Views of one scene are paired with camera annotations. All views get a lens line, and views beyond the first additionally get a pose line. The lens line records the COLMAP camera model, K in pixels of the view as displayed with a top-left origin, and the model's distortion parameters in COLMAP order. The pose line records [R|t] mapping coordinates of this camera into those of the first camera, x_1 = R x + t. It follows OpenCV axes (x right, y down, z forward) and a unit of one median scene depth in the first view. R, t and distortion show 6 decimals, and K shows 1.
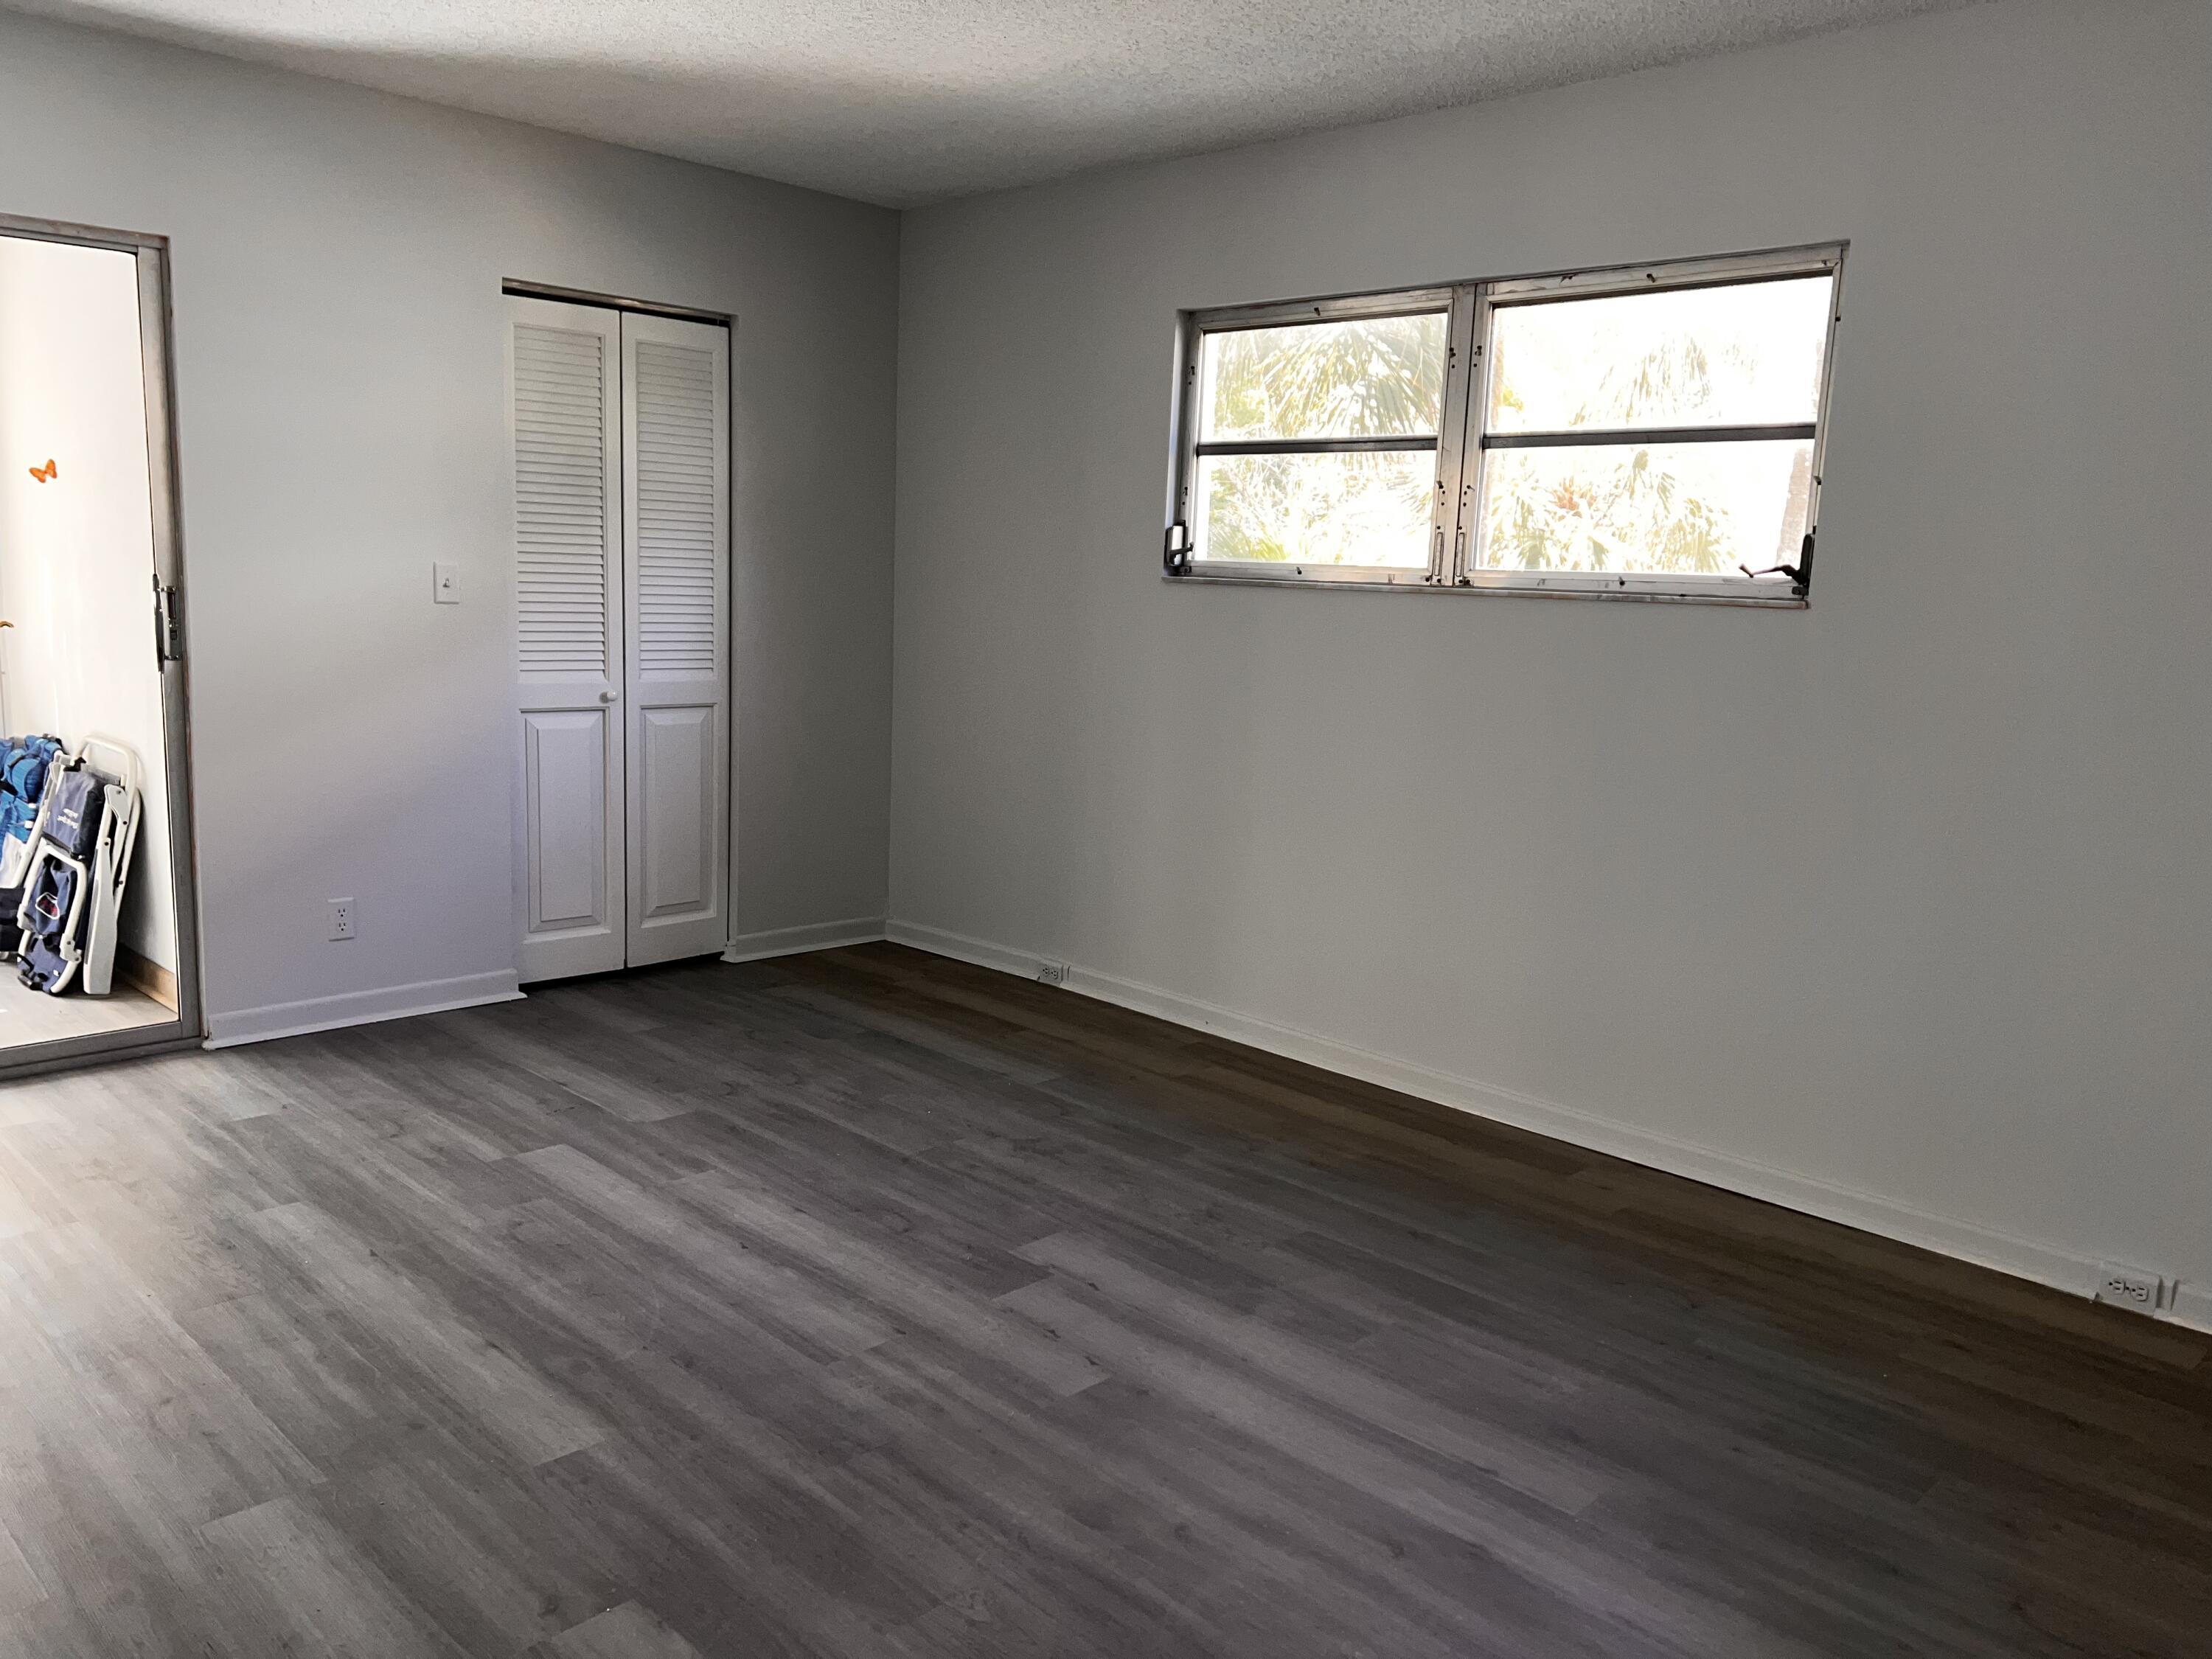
lens RADIAL K [[1664.6, 0, 1104.8], [0, 1664.6, 829.5], [0, 0, 1]] dist [0.069470, -0.076555]
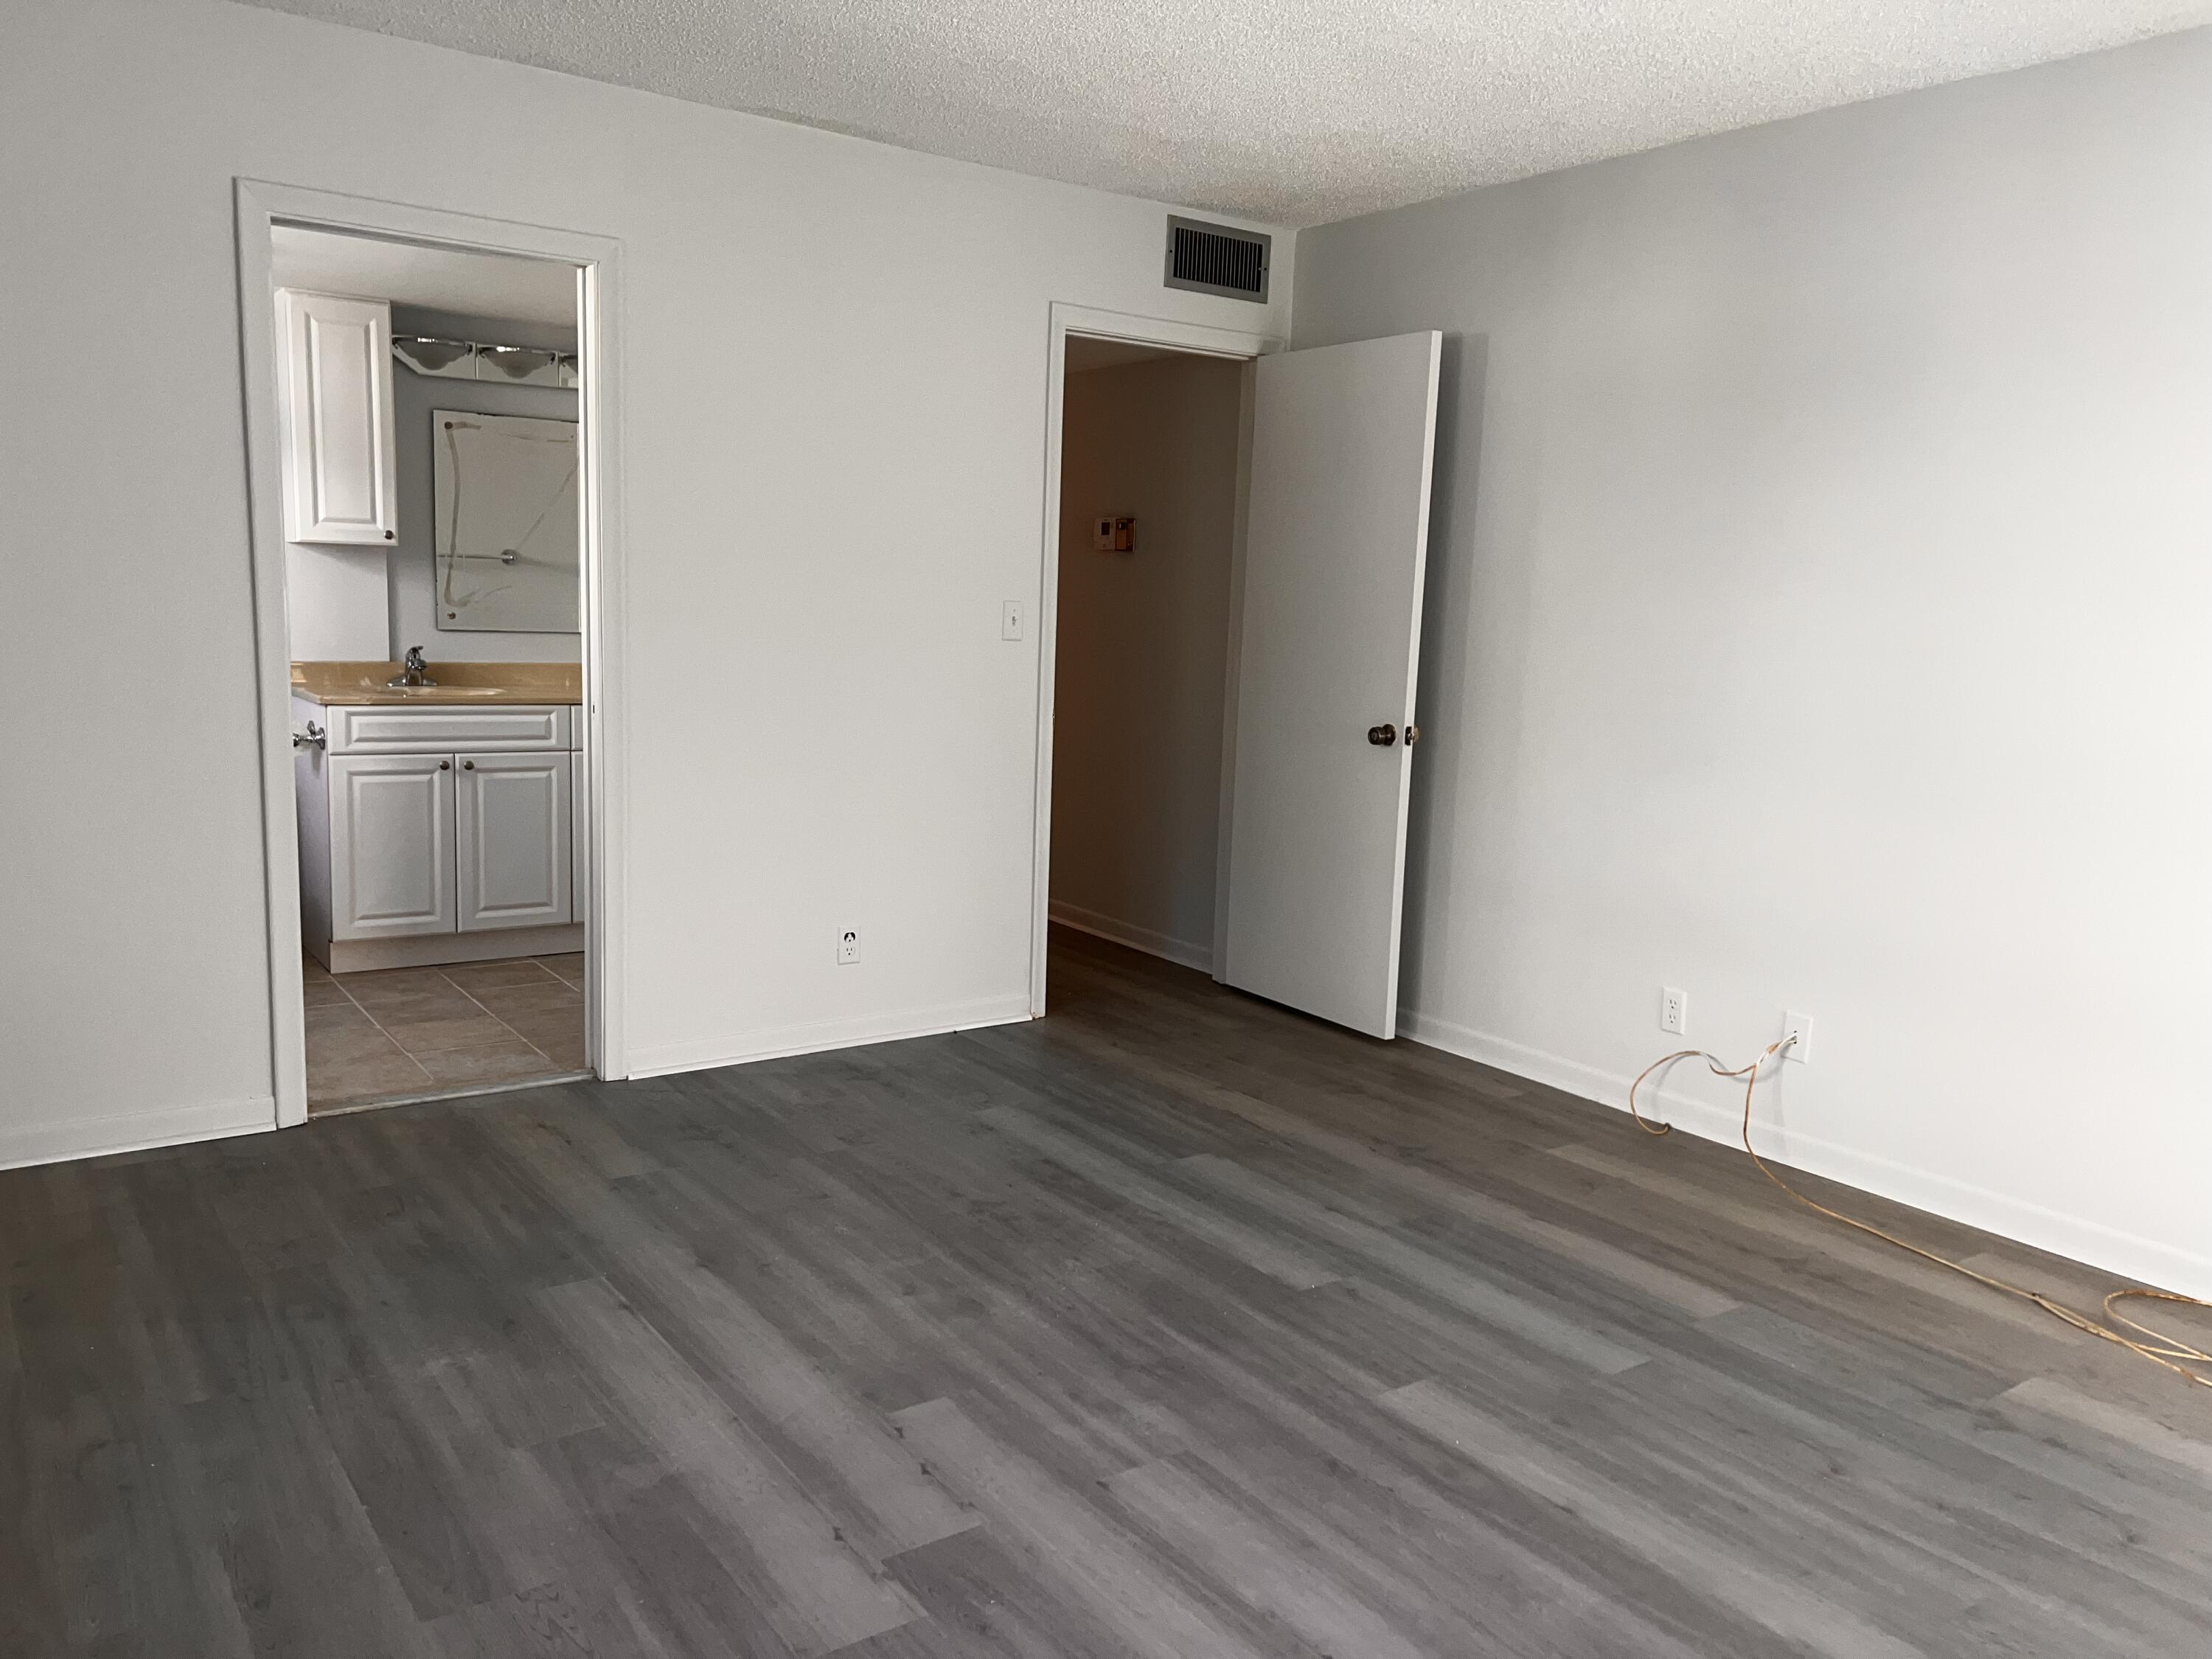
lens RADIAL K [[1664.6, 0, 1111.3], [0, 1664.6, 822.1], [0, 0, 1]] dist [0.069470, -0.076555]
pose [[-0.983923, -0.094116, 0.151779, -0.244936], [-0.045756, 0.954351, 0.295162, -0.295472], [-0.172630, 0.283472, -0.943315, 1.867630]]
